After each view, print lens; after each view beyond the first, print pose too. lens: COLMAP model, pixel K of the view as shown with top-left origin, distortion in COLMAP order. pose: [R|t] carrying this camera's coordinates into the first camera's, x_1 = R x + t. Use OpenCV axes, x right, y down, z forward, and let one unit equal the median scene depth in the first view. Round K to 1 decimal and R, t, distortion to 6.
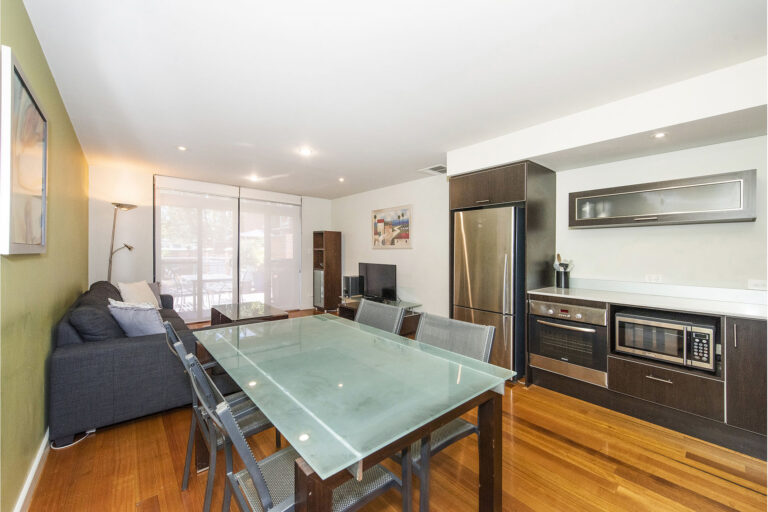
lens RADIAL K [[300.2, 0, 388.9], [0, 300.2, 250.7], [0, 0, 1]] dist [0.001560, 0.000033]
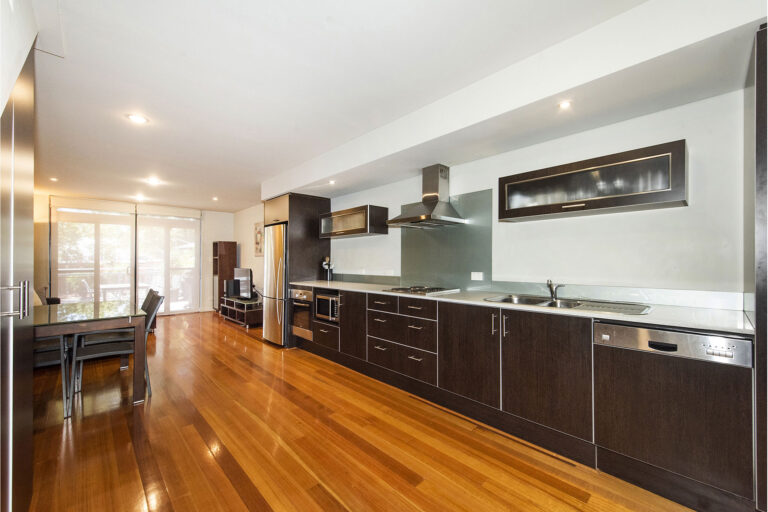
lens RADIAL K [[320.7, 0, 384.1], [0, 320.7, 260.3], [0, 0, 1]] dist [0.002985, -0.000269]
pose [[0.999280, -0.016326, 0.034240, 0.433143], [0.016312, 0.999867, 0.000698, 0.017659], [-0.034247, -0.000139, 0.999413, -0.278144]]
